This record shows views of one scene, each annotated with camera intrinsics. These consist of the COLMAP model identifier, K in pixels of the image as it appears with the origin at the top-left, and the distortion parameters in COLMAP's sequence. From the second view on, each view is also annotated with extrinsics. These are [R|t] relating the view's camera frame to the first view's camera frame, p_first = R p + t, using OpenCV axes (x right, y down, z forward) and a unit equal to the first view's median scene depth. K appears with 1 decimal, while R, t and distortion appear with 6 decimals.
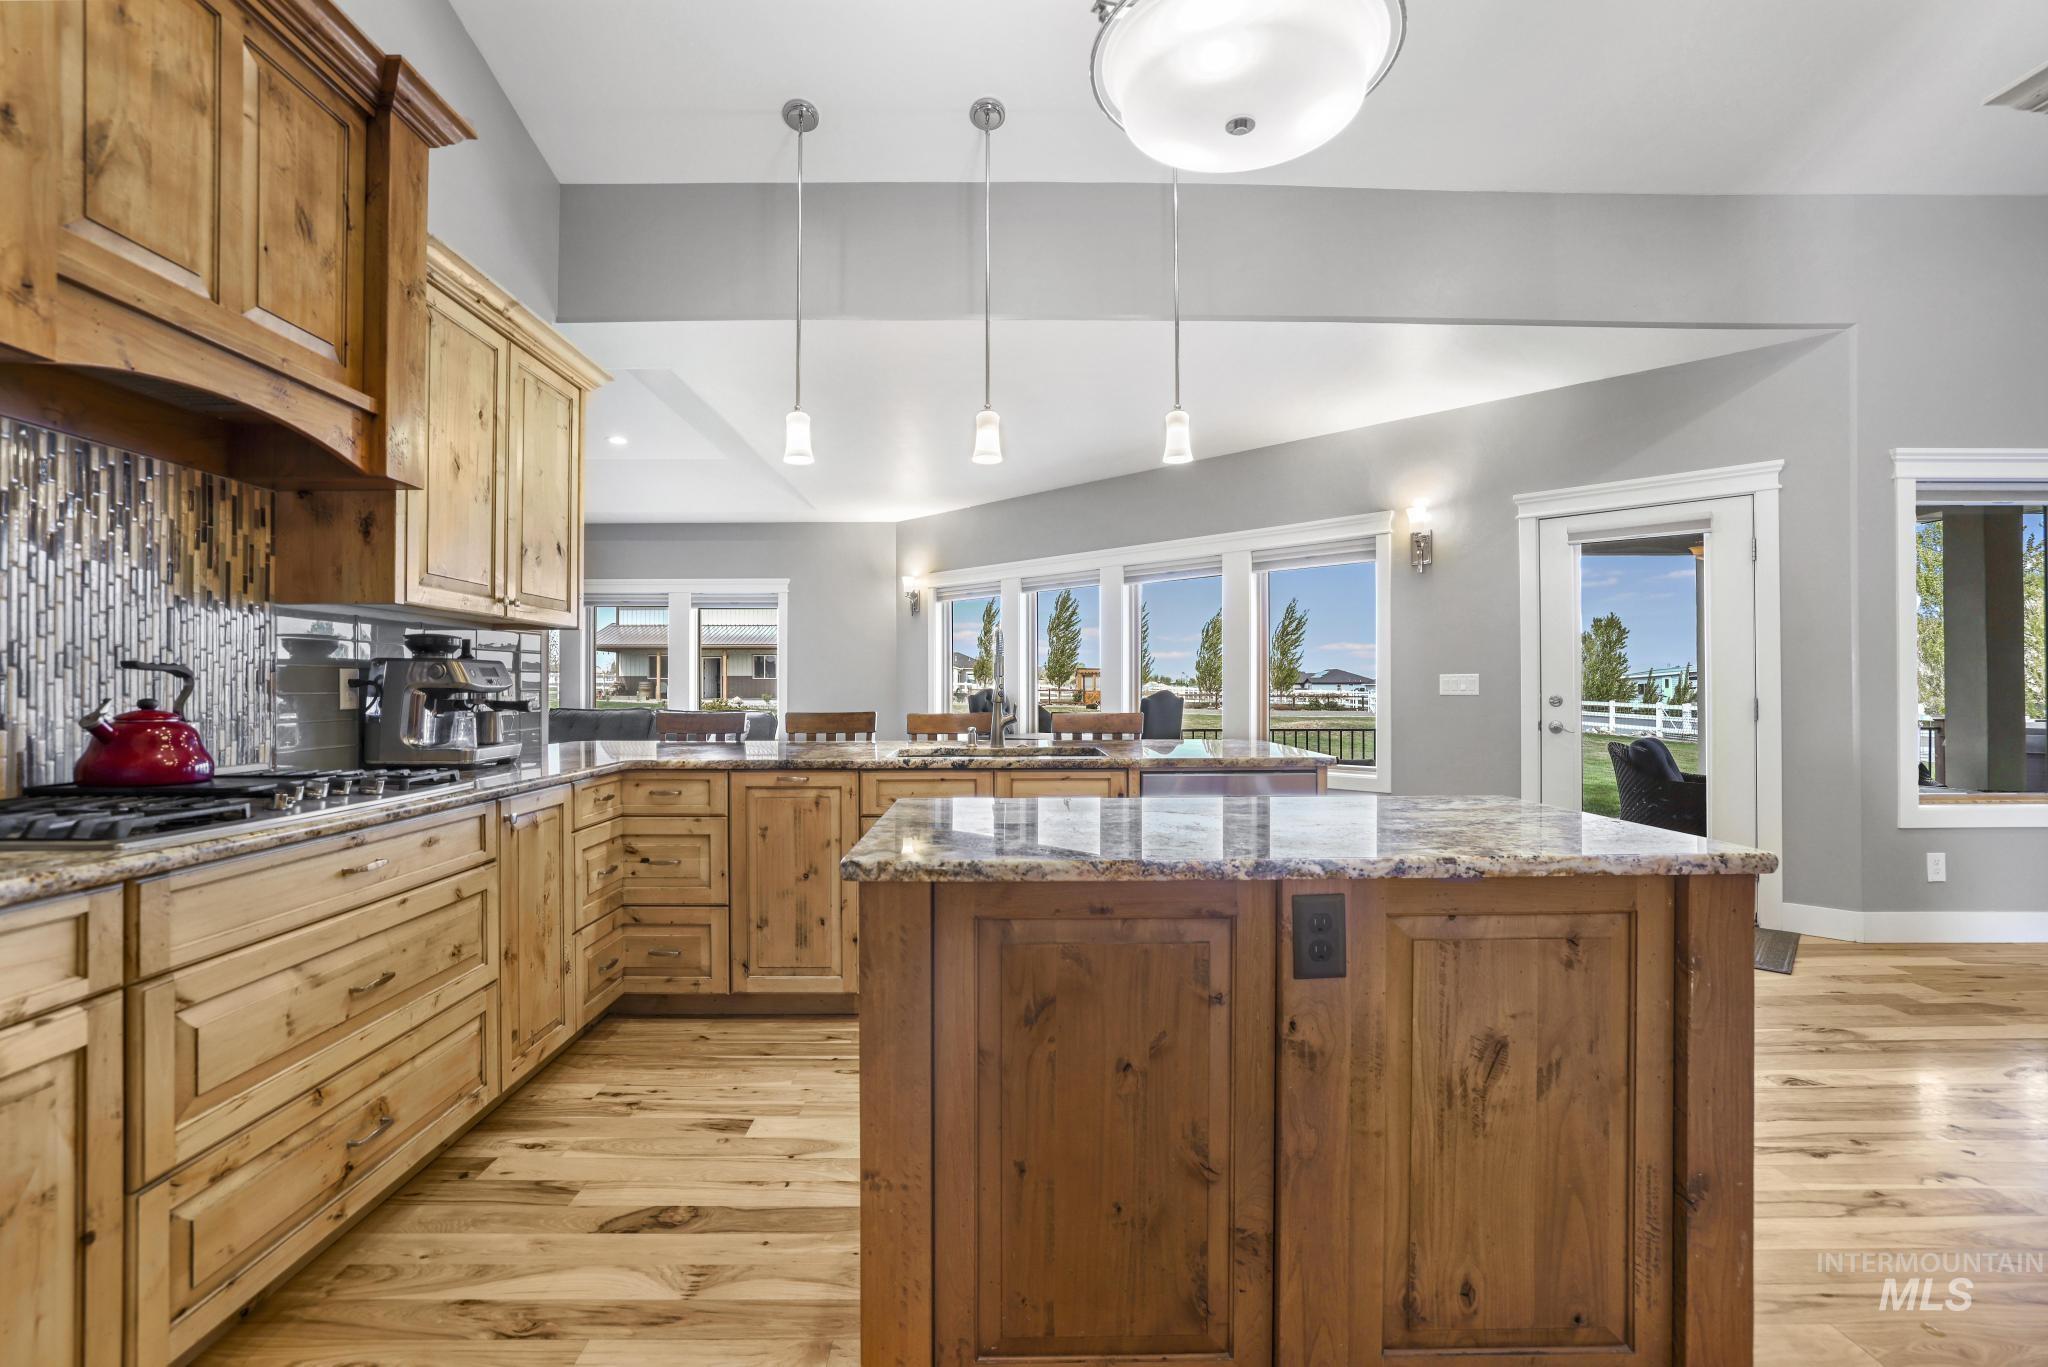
lens RADIAL K [[865.5, 0, 1008.0], [0, 865.5, 682.2], [0, 0, 1]] dist [-0.014462, 0.000017]
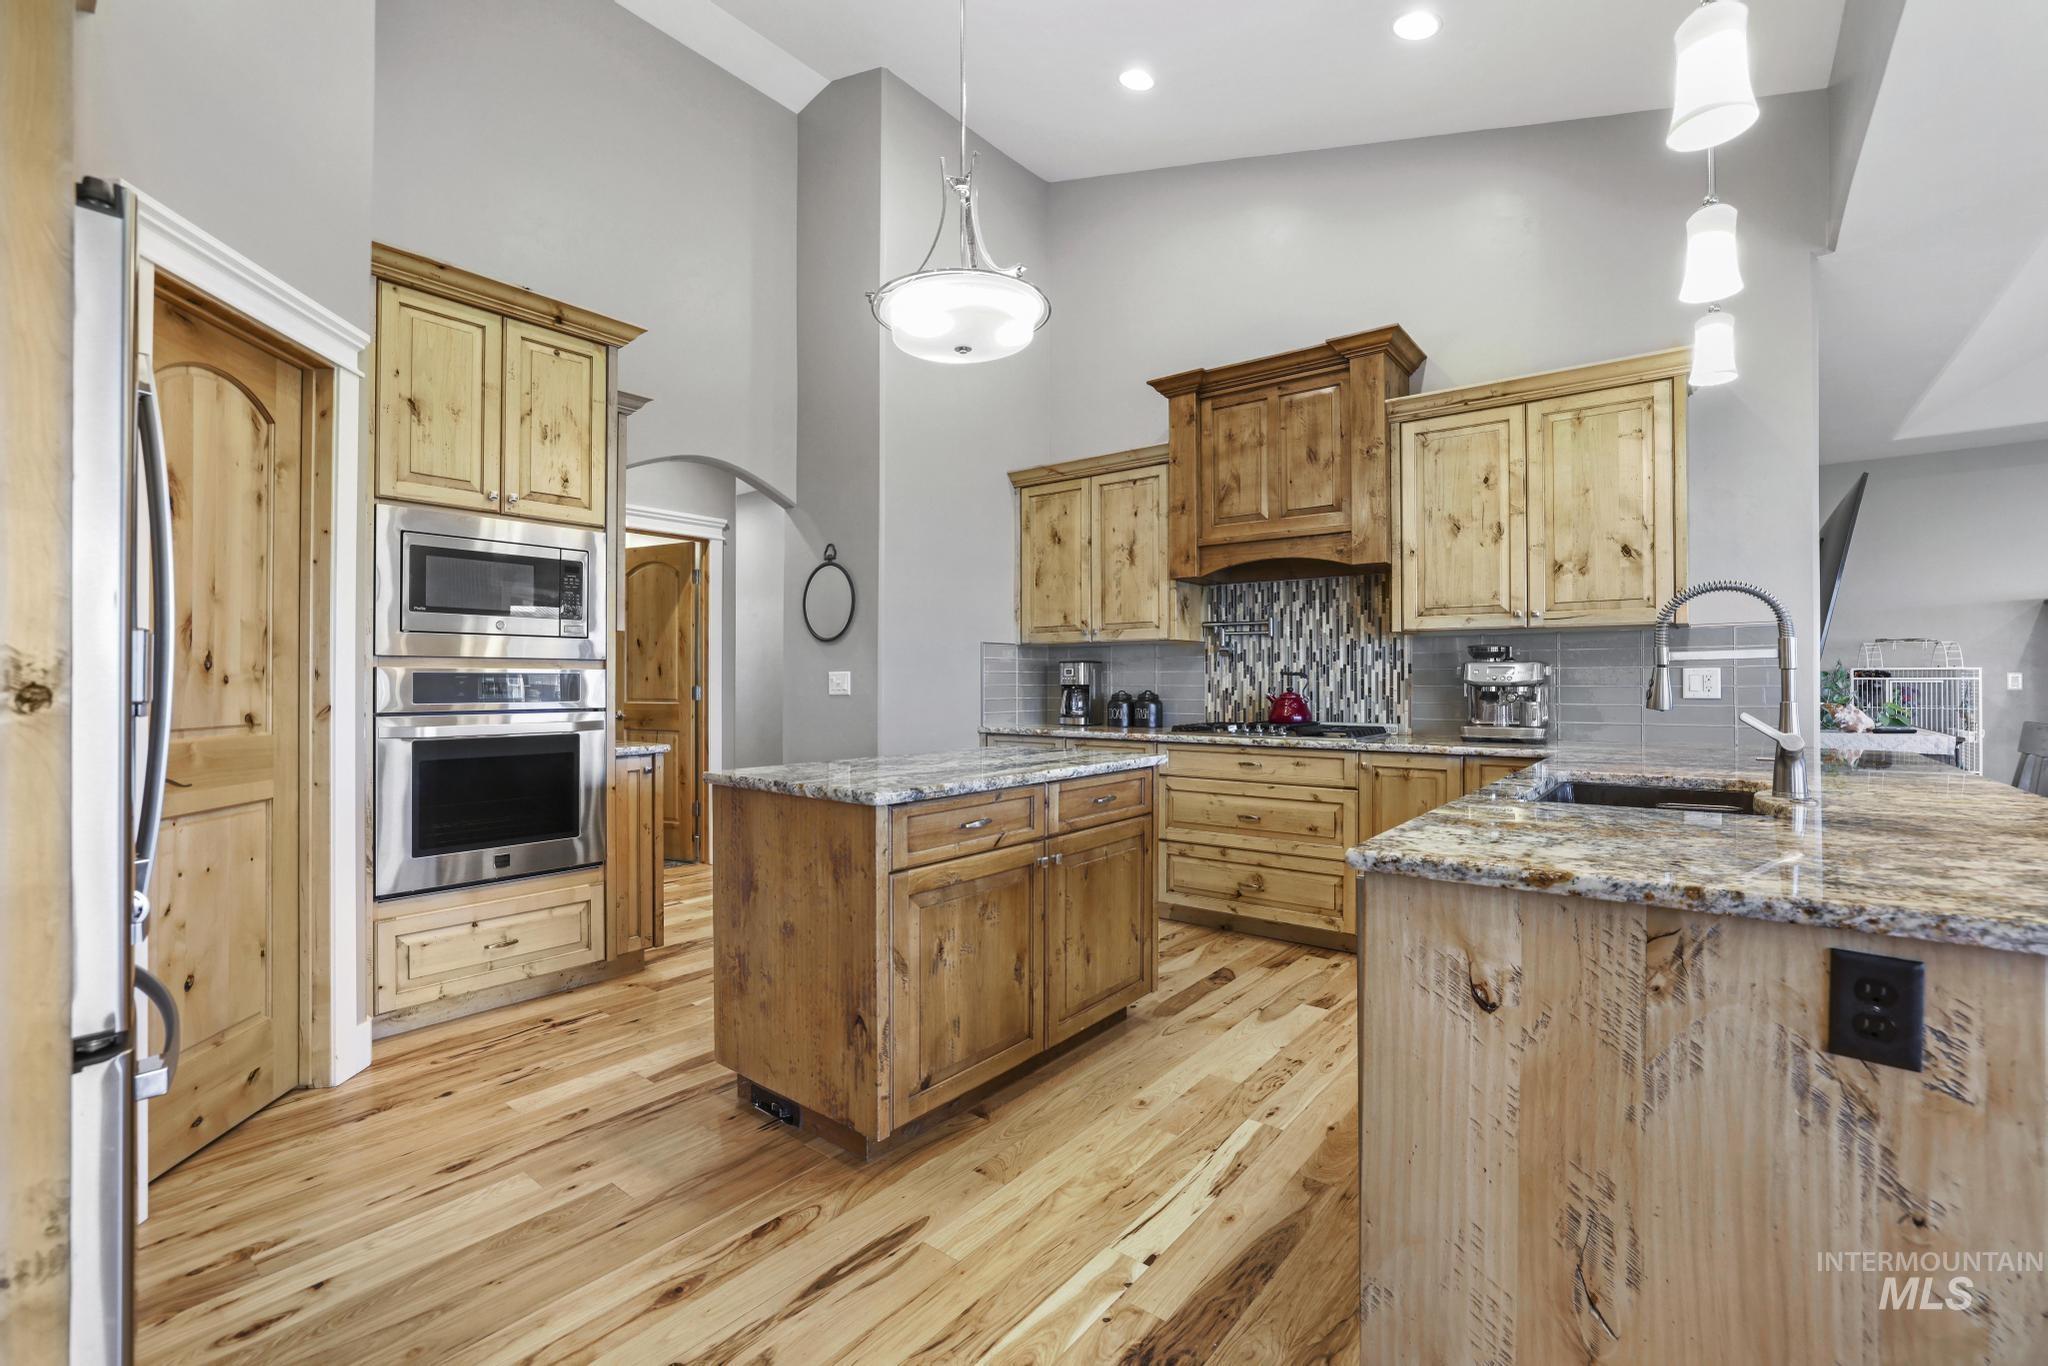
lens RADIAL K [[899.5, 0, 1006.0], [0, 899.5, 680.9], [0, 0, 1]] dist [-0.050922, 0.016326]
pose [[-0.634538, -0.000853, -0.772891, 1.242509], [0.004774, 0.999976, -0.005024, 0.008974], [0.772877, -0.006877, -0.634519, 1.722461]]
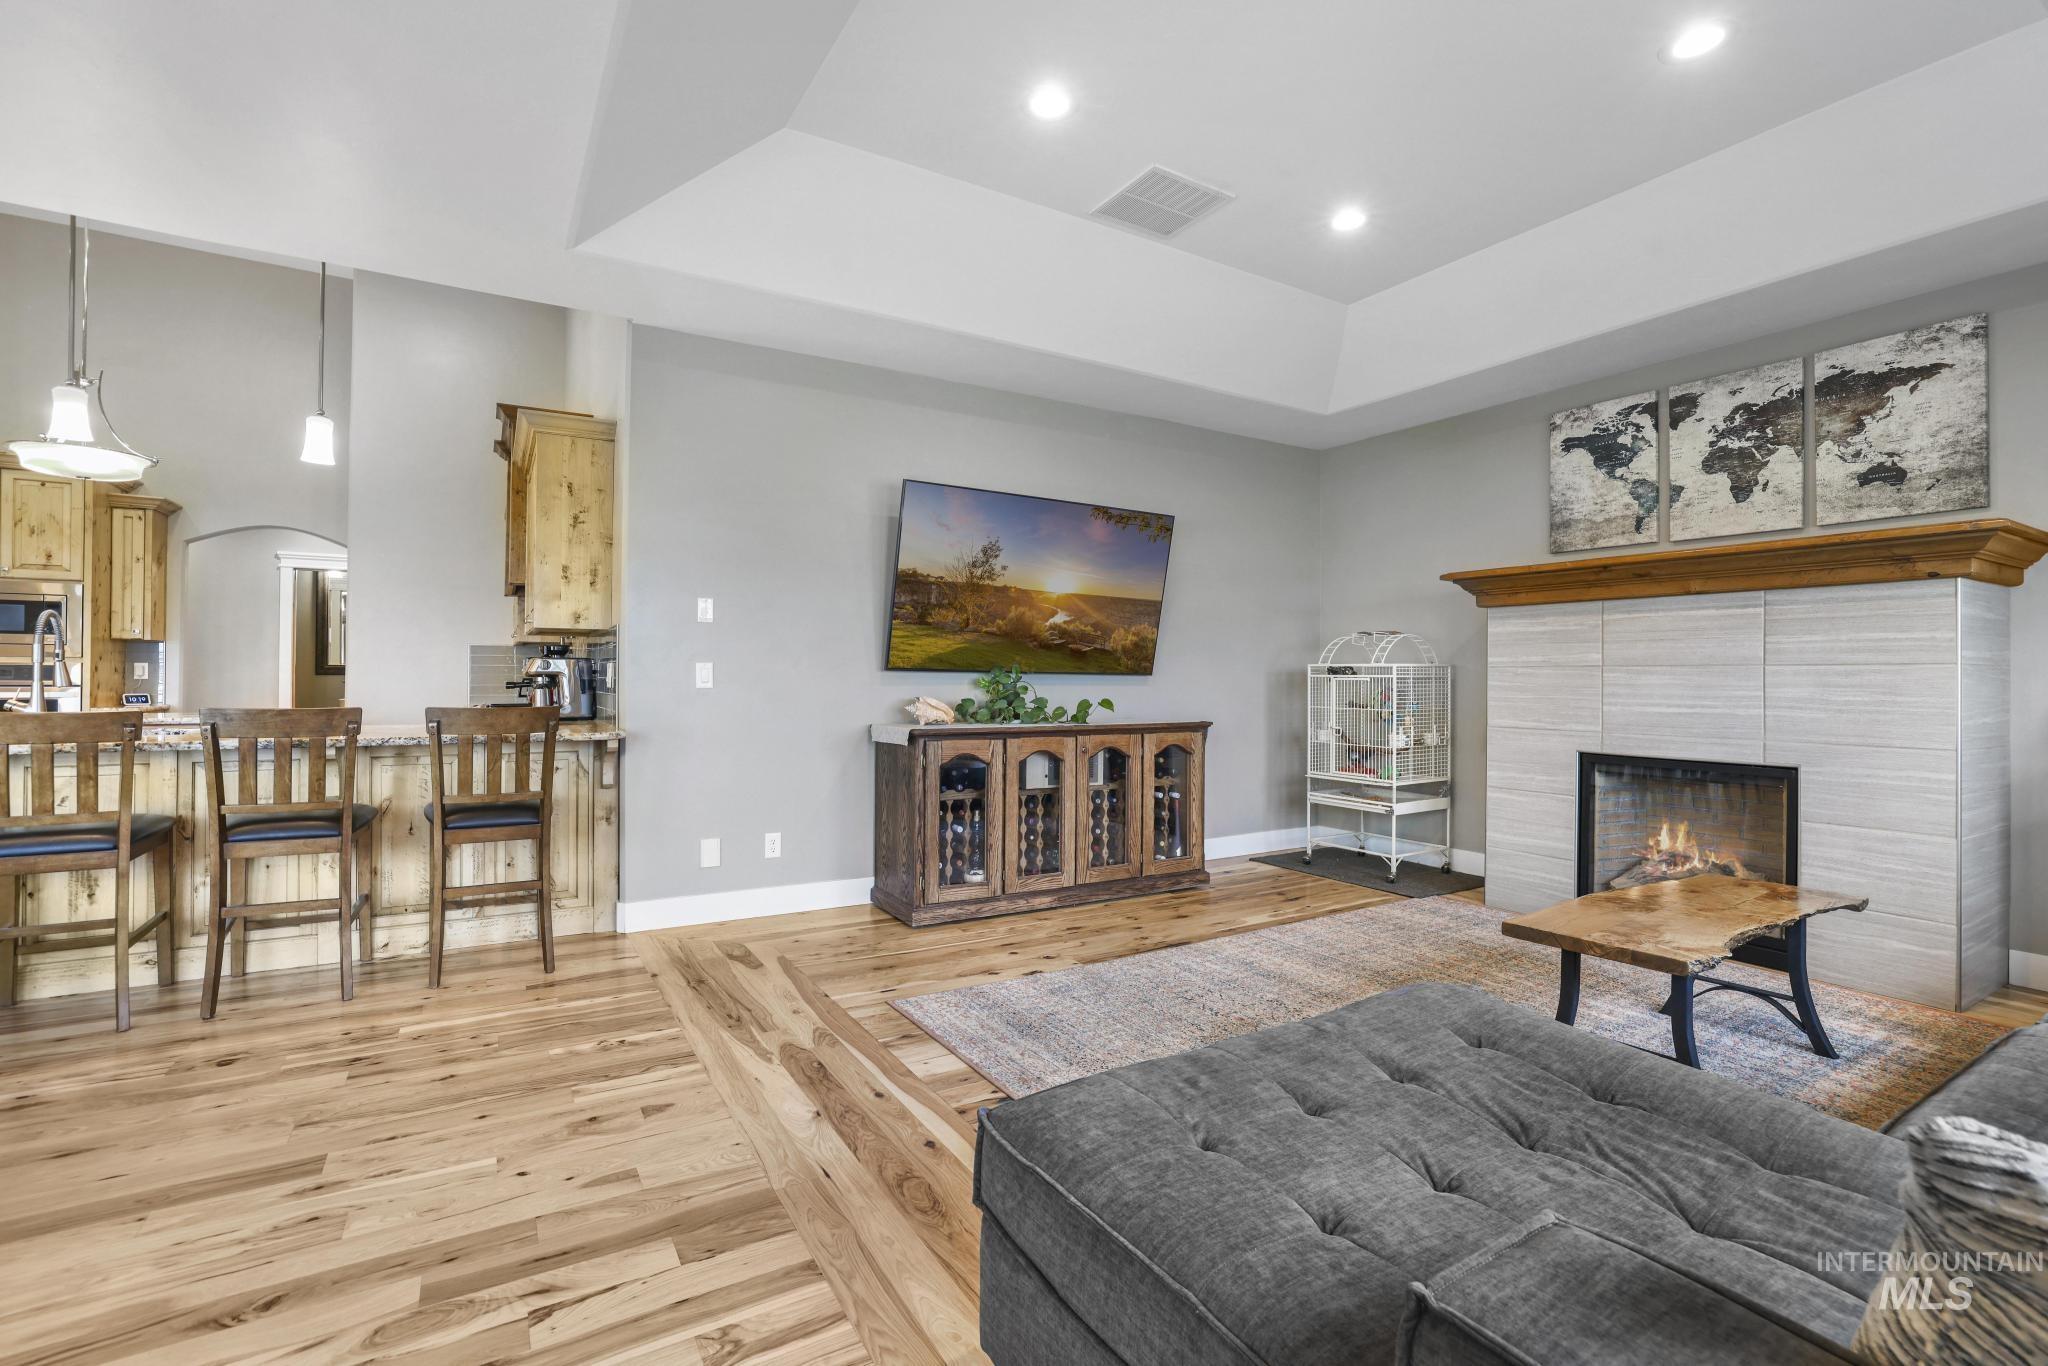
lens RADIAL K [[908.6, 0, 1020.8], [0, 908.6, 671.9], [0, 0, 1]] dist [-0.001788, 0.000051]
pose [[-0.858808, -0.005273, -0.512270, -0.582528], [-0.002243, 0.999976, -0.006531, 0.011337], [0.512292, -0.004460, -0.858800, 4.008002]]
